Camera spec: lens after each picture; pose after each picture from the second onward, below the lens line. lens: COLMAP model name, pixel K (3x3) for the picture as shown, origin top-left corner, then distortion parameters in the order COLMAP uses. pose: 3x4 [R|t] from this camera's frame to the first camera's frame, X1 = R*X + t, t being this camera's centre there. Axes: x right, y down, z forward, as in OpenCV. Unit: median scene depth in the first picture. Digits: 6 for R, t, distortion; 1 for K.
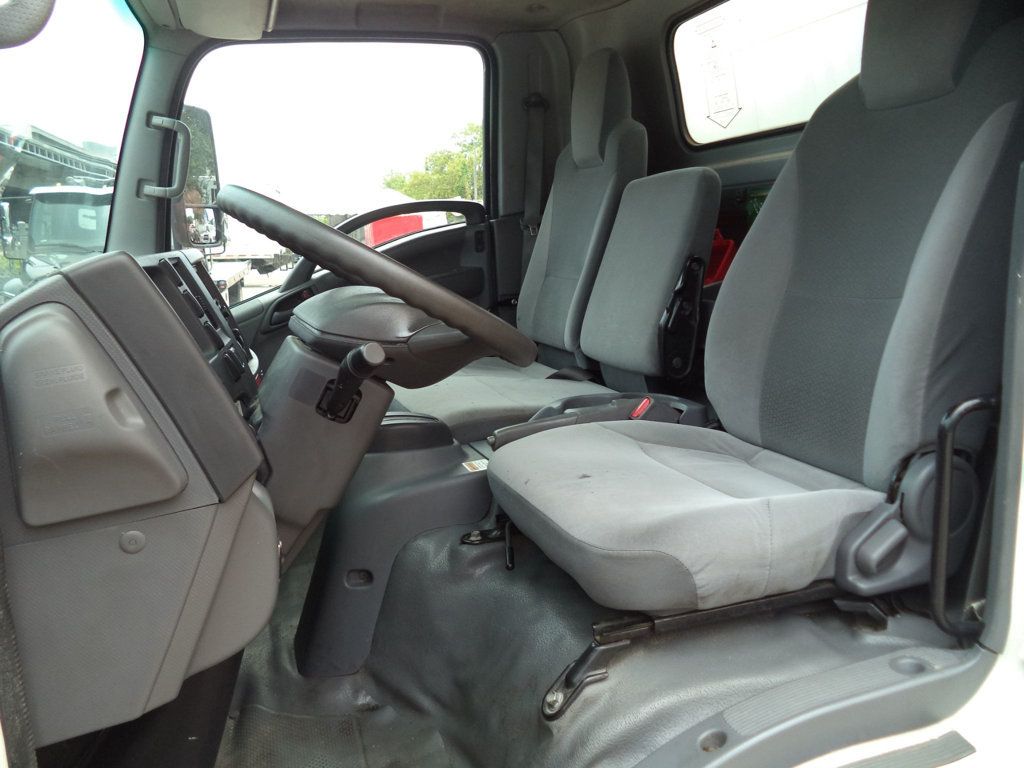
lens RADIAL K [[818.5, 0, 510.1], [0, 818.5, 386.4], [0, 0, 1]] dist [0.000390, -0.040934]
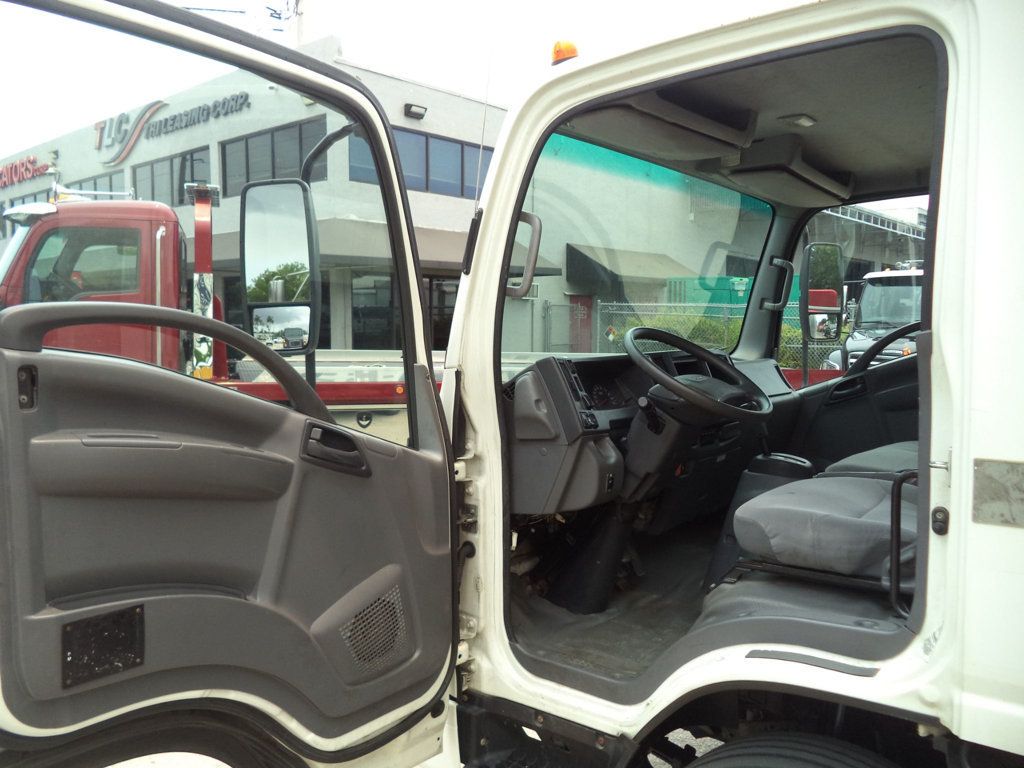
lens RADIAL K [[830.5, 0, 517.4], [0, 830.5, 376.6], [0, 0, 1]] dist [-0.032244, 0.013415]
pose [[0.559771, 0.080510, -0.824727, 0.608793], [-0.162149, 0.986671, -0.013738, -0.007864], [0.812628, 0.141419, 0.565364, -0.259146]]
